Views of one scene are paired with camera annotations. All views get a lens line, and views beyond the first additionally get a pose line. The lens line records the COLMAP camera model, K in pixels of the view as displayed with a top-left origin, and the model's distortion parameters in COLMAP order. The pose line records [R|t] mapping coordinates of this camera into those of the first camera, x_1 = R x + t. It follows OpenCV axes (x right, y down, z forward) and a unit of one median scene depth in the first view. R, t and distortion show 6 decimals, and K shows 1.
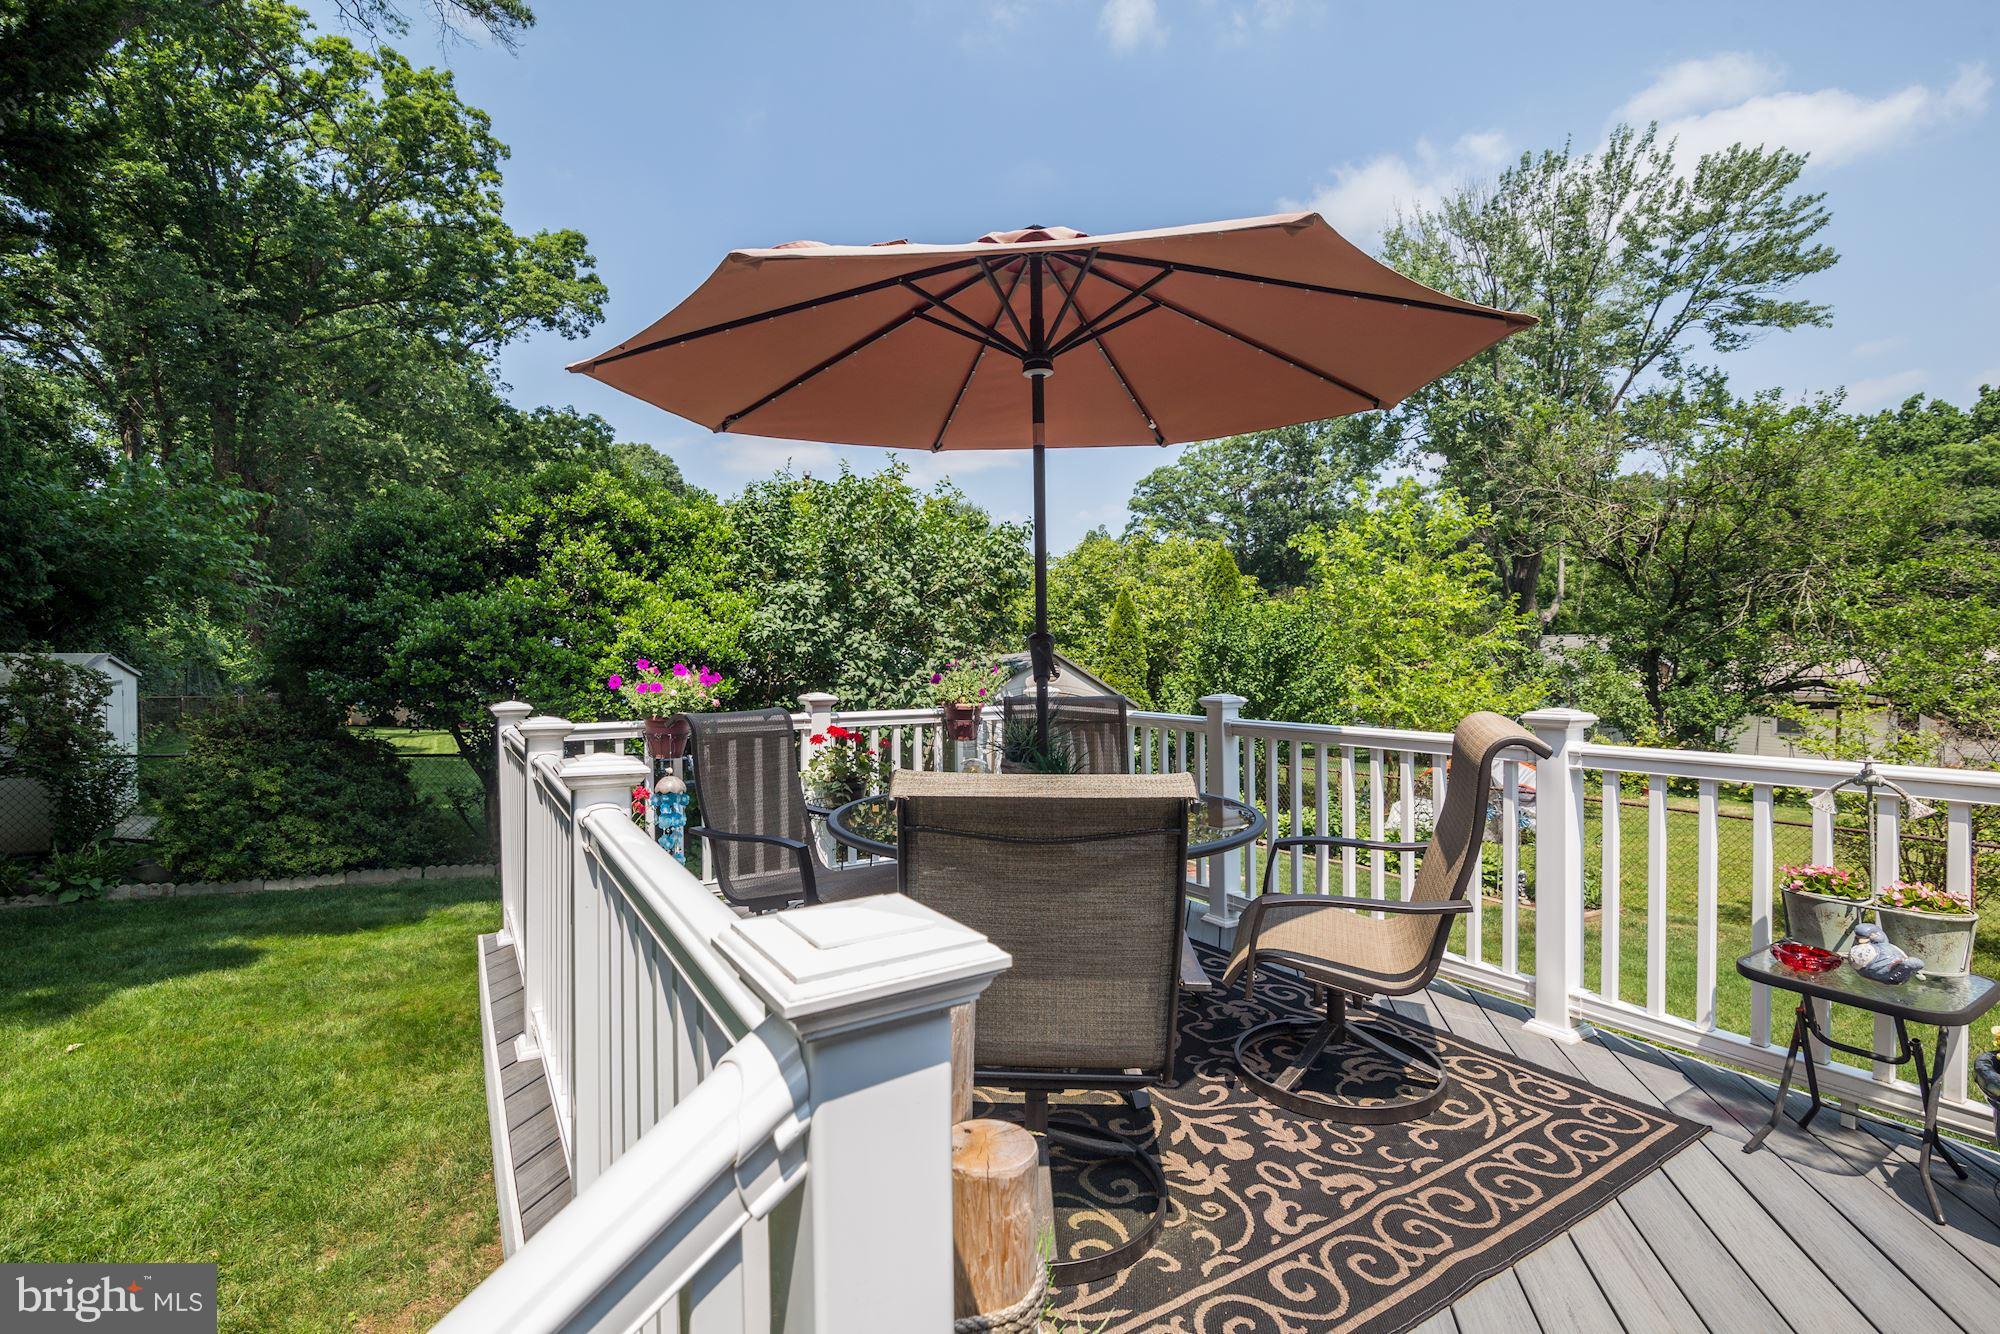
lens RADIAL K [[920.8, 0, 1000.9], [0, 920.8, 657.5], [0, 0, 1]] dist [-0.015414, 0.000859]
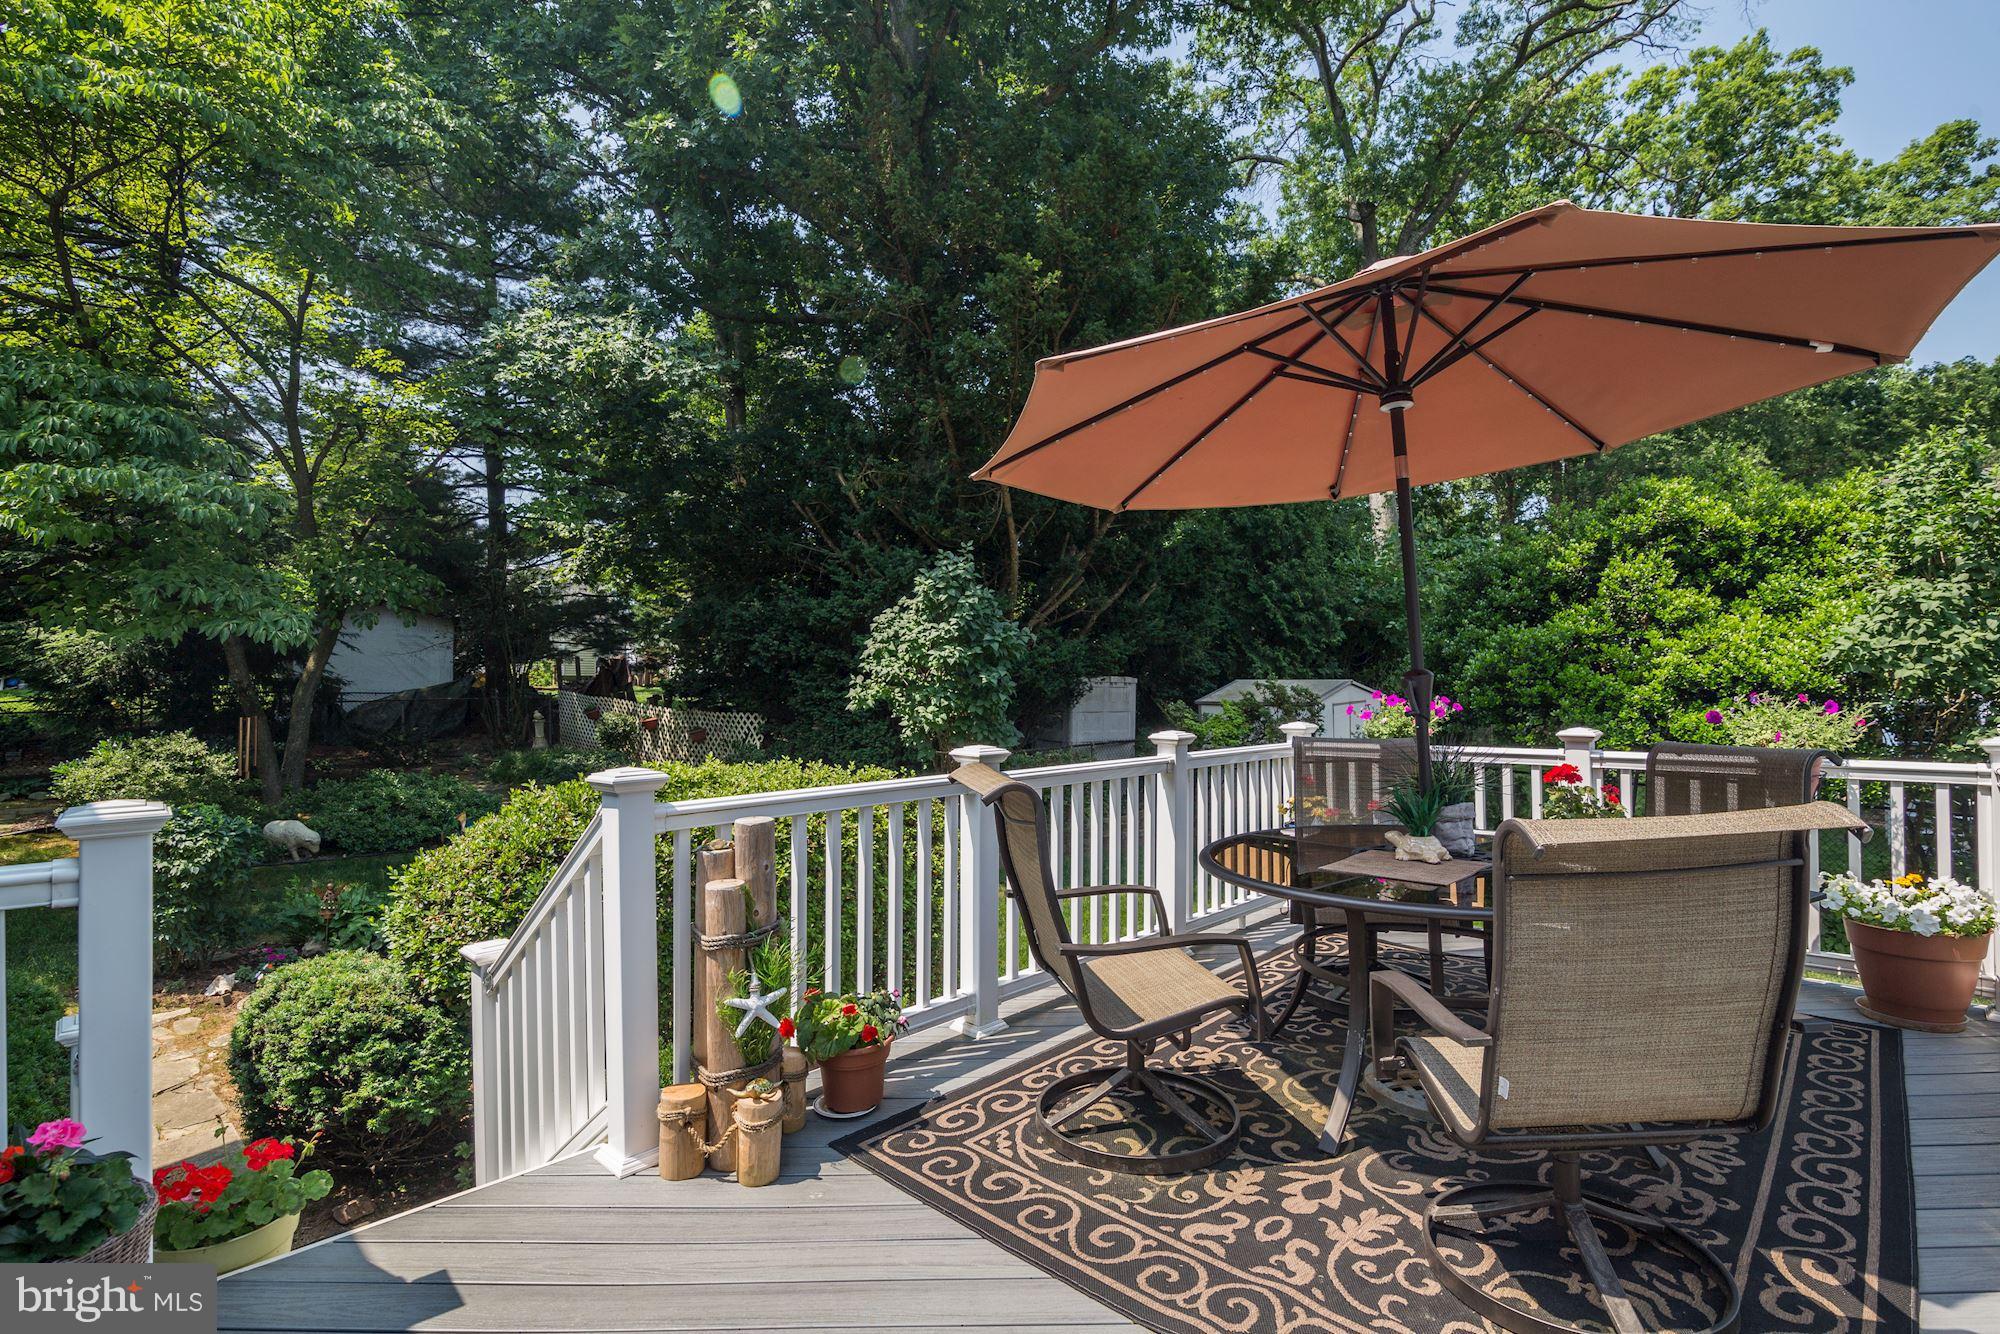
lens RADIAL K [[920.8, 0, 996.6], [0, 920.8, 685.9], [0, 0, 1]] dist [-0.015414, 0.000859]
pose [[0.261600, 0.002971, -0.965172, 0.292658], [0.005881, 0.999972, 0.004673, -0.006511], [0.965158, -0.006899, 0.261576, 0.113909]]
